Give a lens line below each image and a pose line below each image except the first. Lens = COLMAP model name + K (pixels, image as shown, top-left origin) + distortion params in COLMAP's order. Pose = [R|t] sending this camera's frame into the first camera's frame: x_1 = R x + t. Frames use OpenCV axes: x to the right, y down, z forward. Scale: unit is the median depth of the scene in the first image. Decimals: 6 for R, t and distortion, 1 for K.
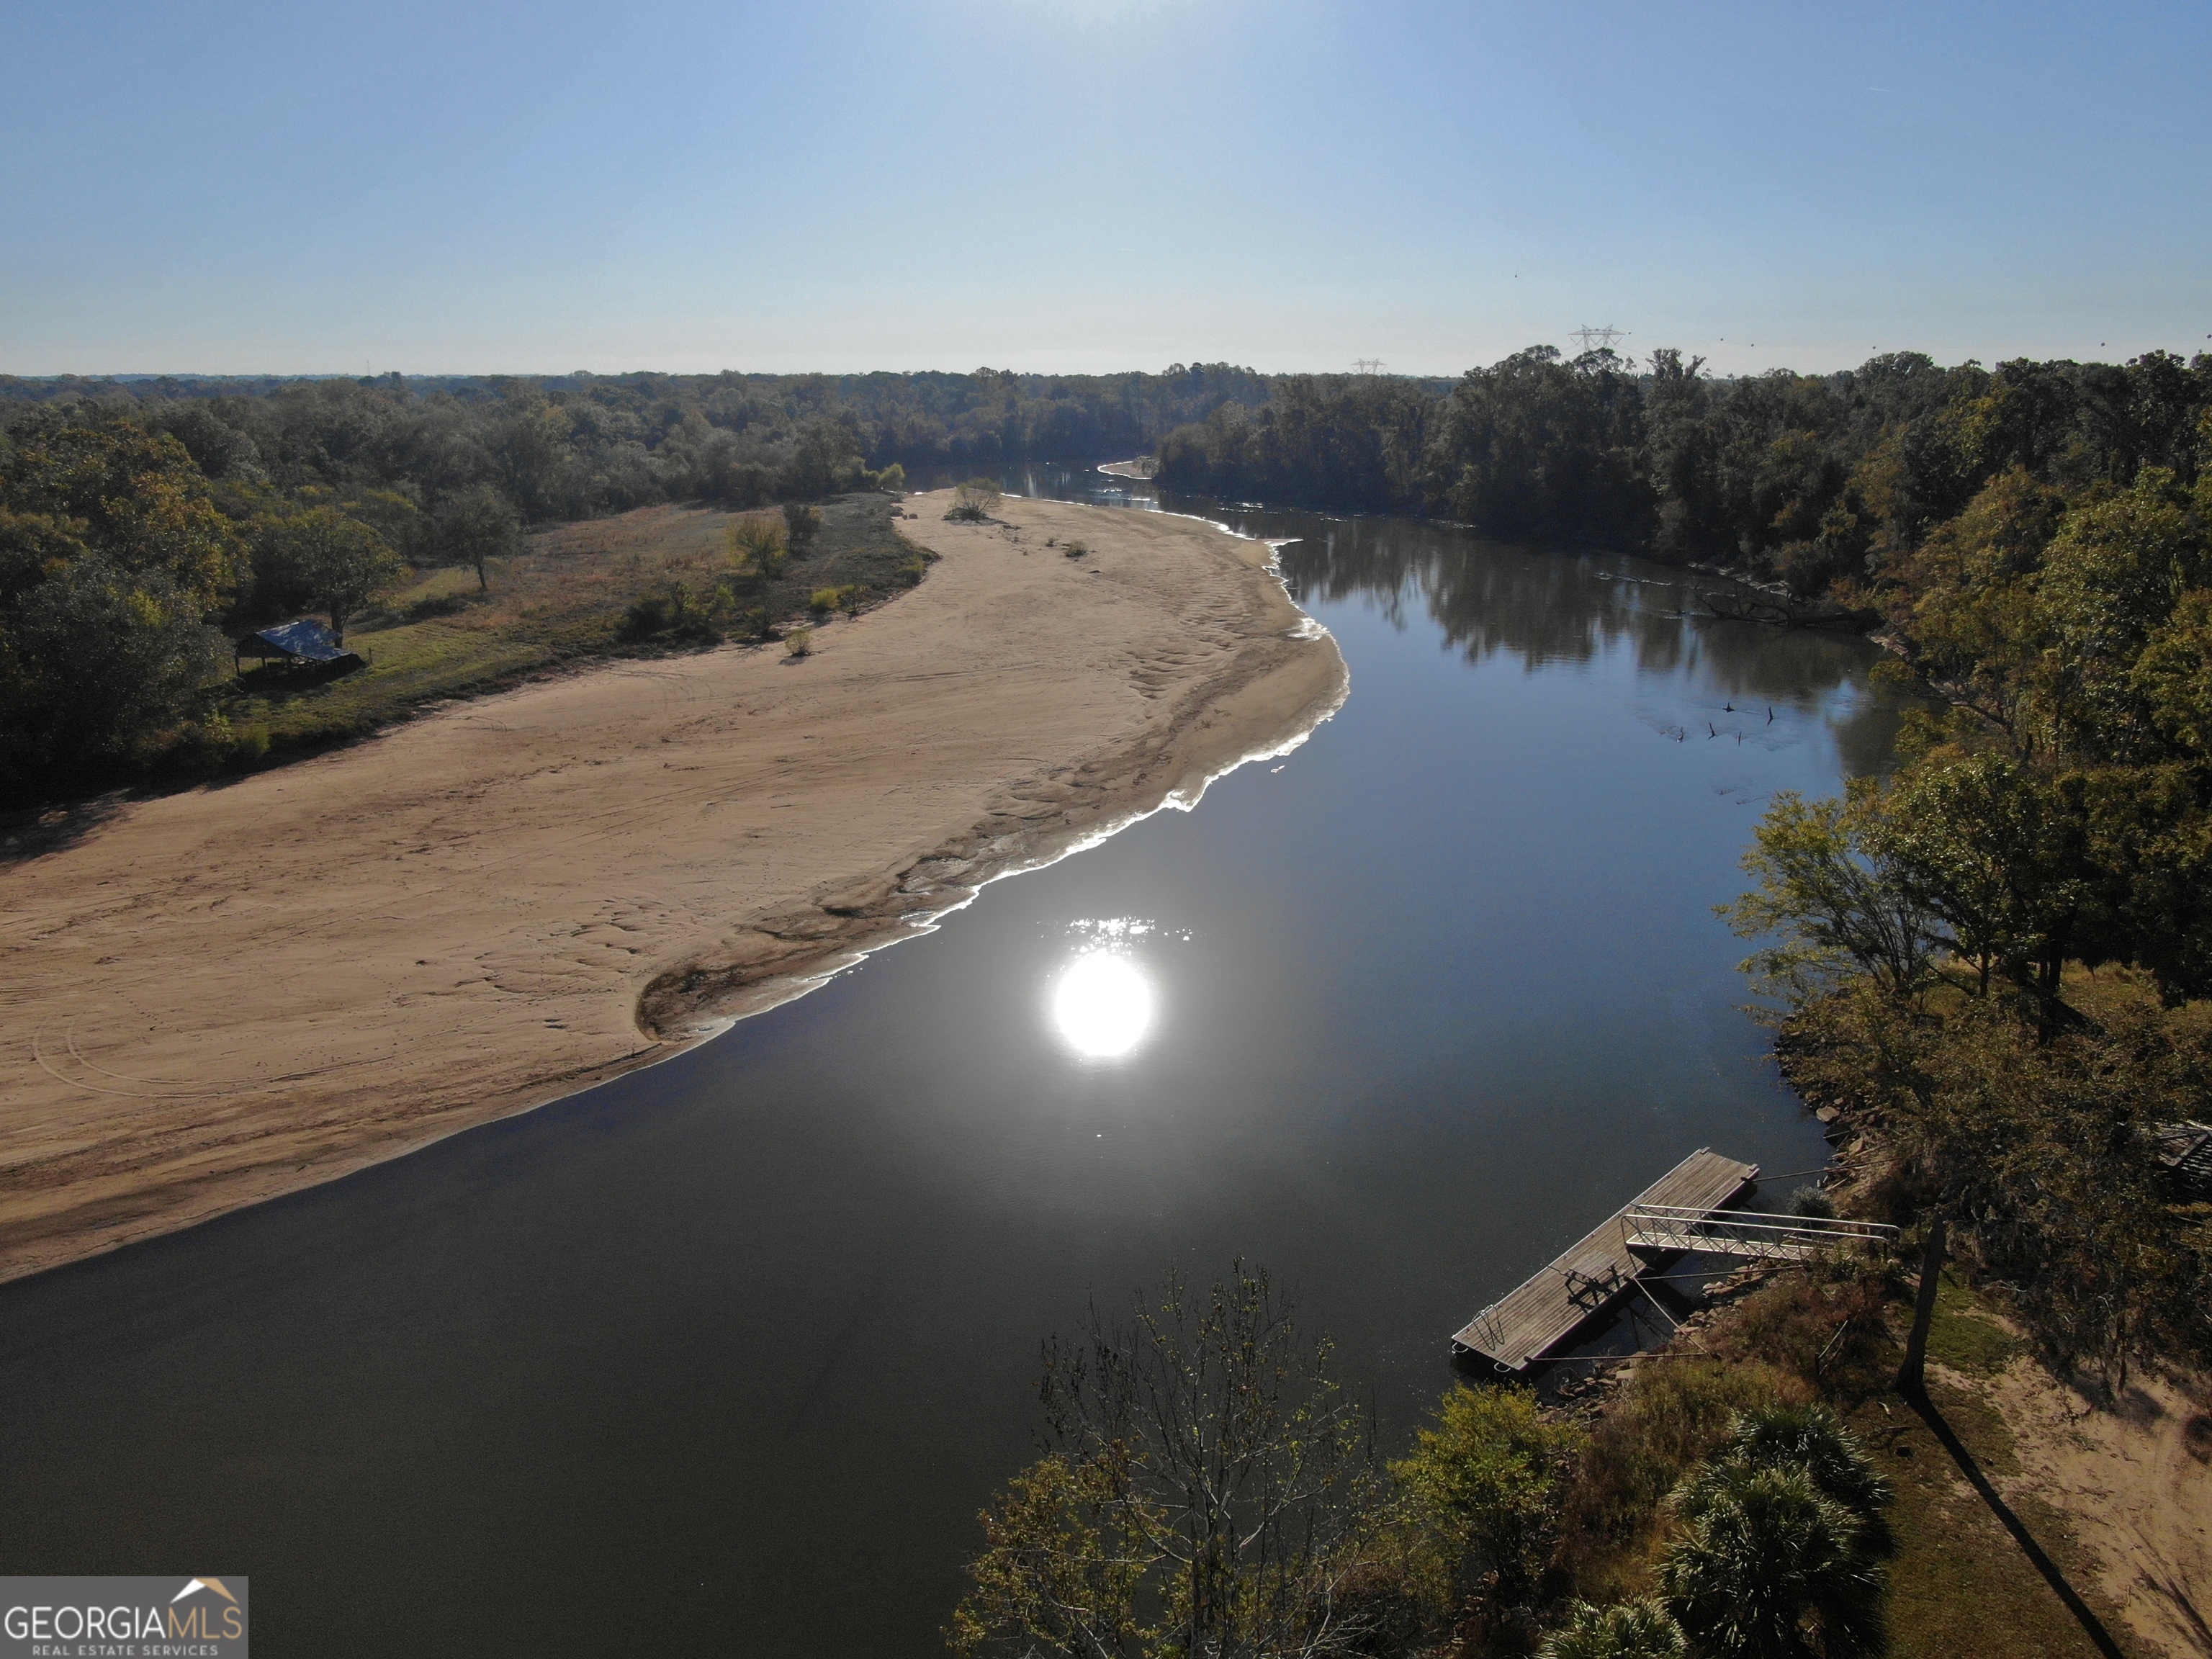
lens RADIAL K [[1594.3, 0, 1106.0], [0, 1594.3, 829.5], [0, 0, 1]] dist [-0.015721, 0.004532]
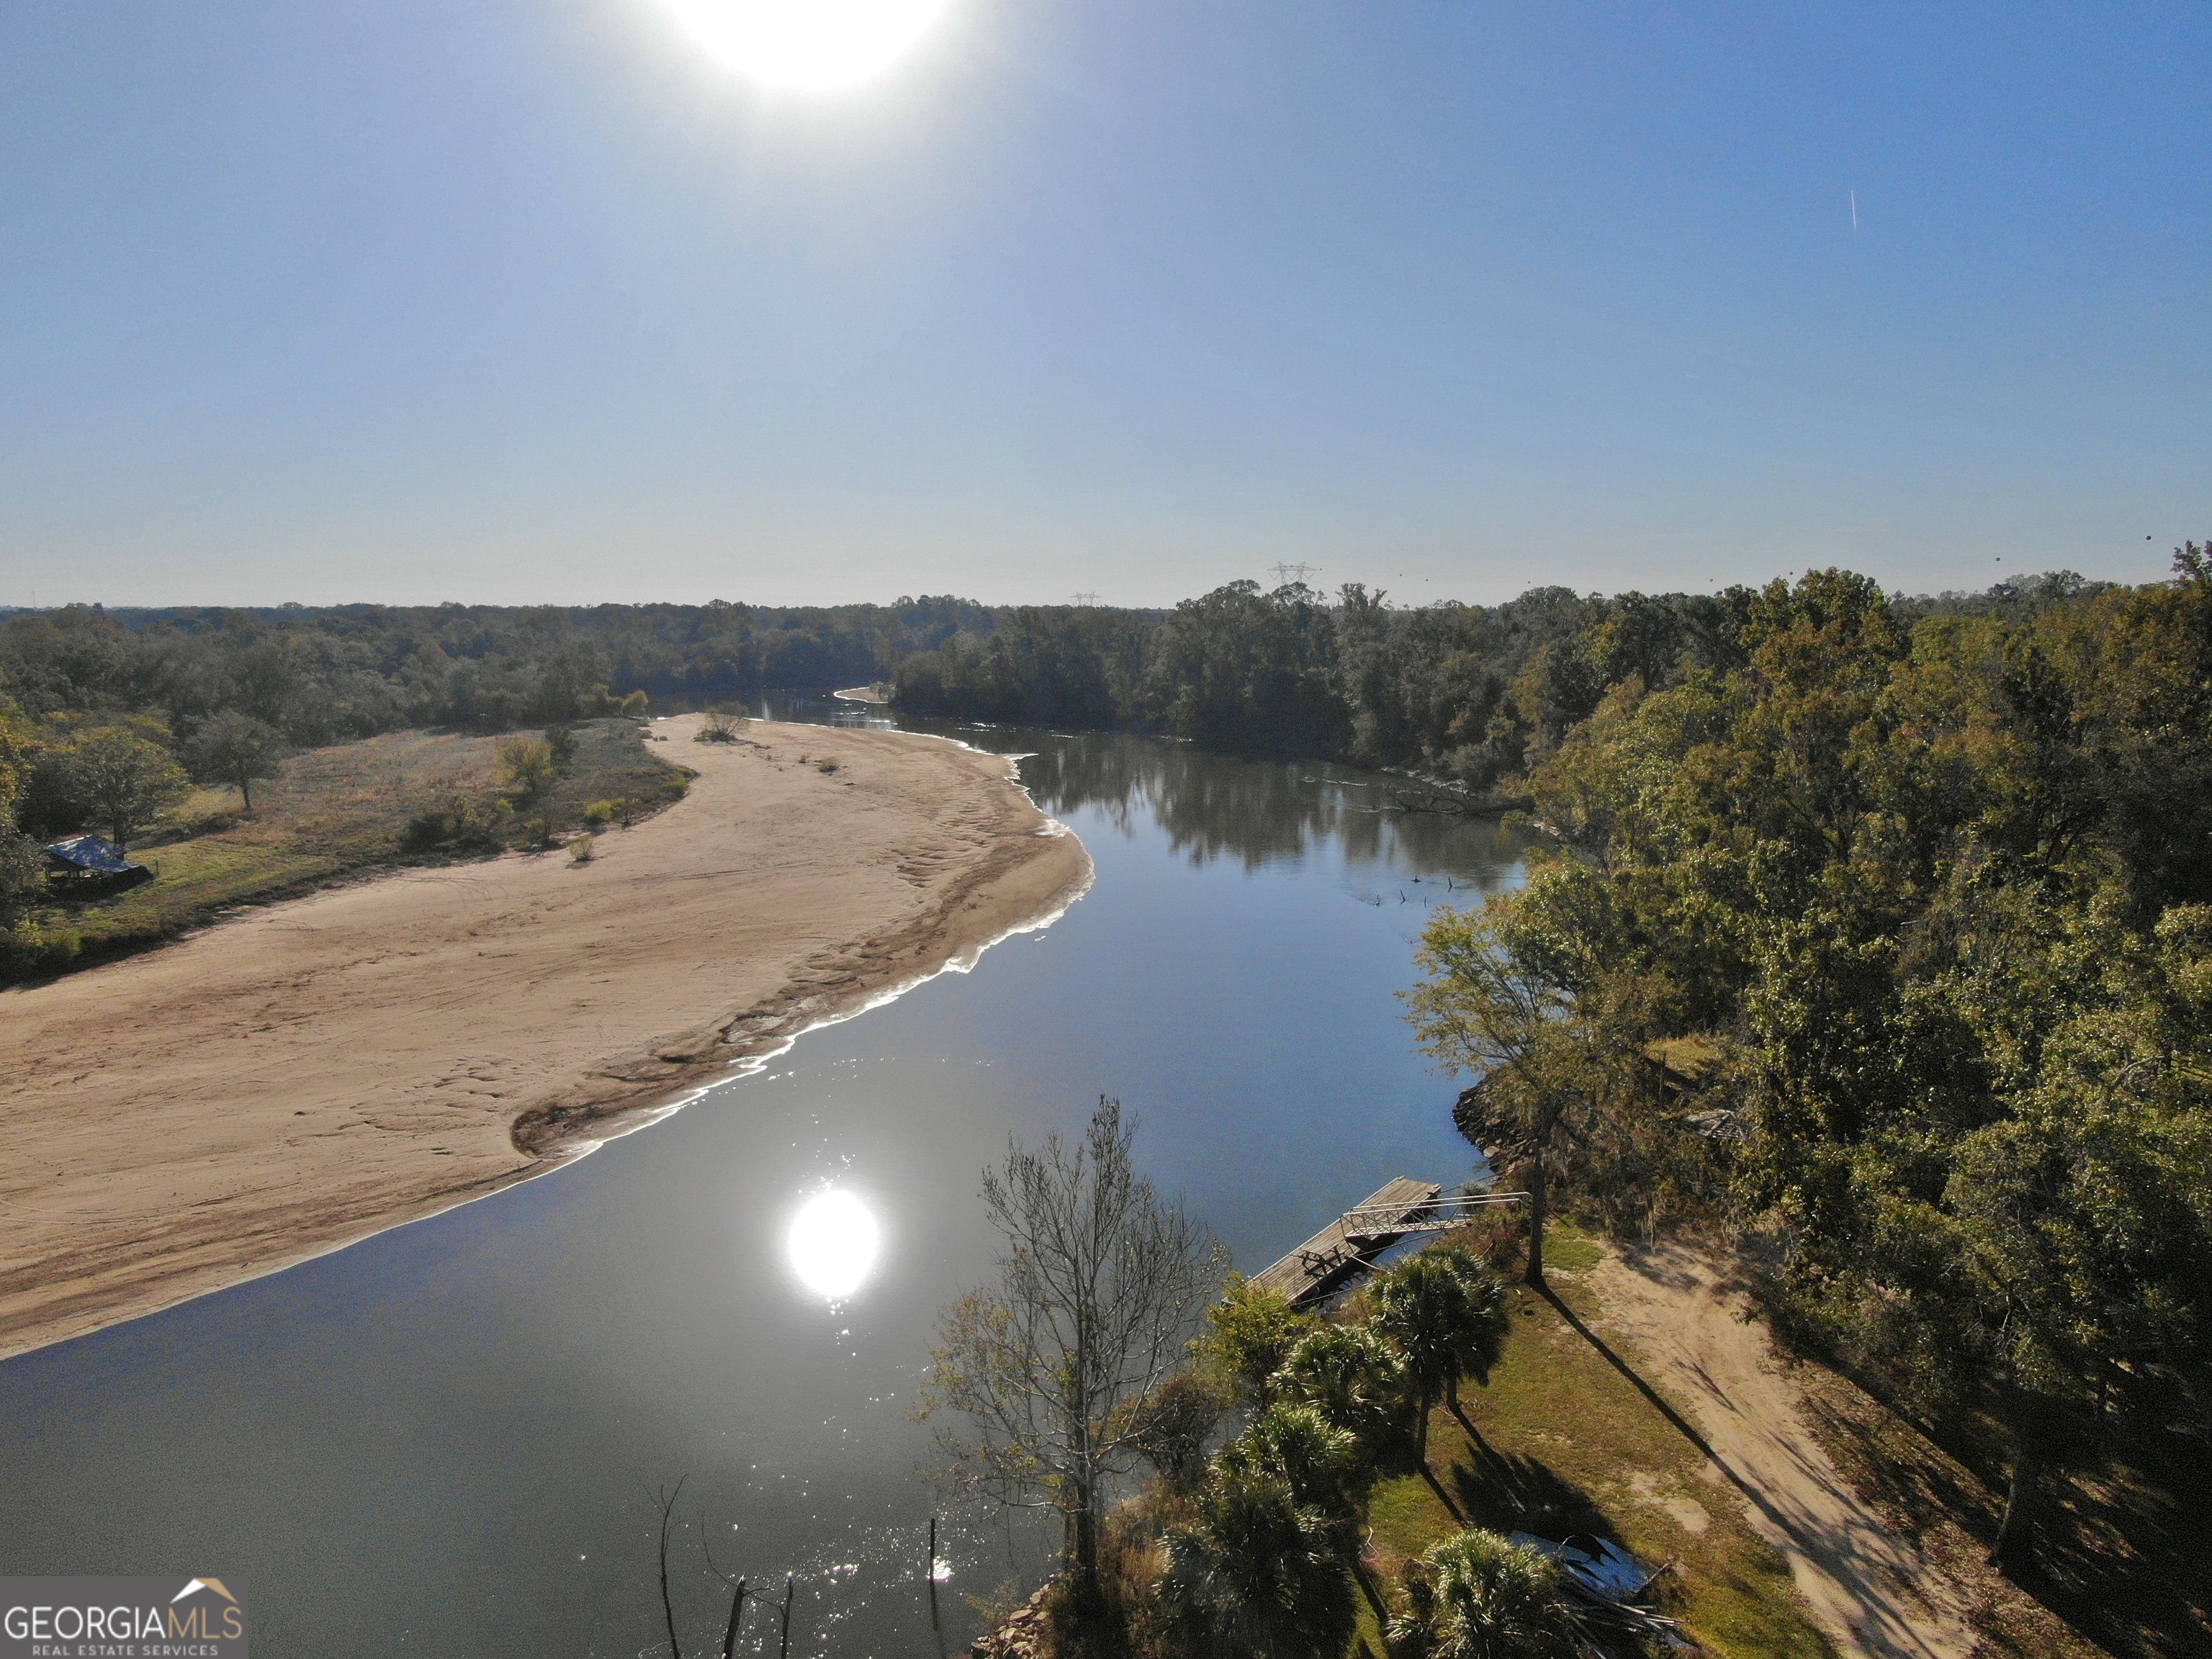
lens RADIAL K [[1594.3, 0, 1106.0], [0, 1594.3, 829.5], [0, 0, 1]] dist [-0.015721, 0.004532]
pose [[0.985339, -0.023218, 0.169023, -0.027848], [0.046504, 0.989734, -0.135146, 0.030895], [-0.164150, 0.141024, 0.976303, -0.101148]]
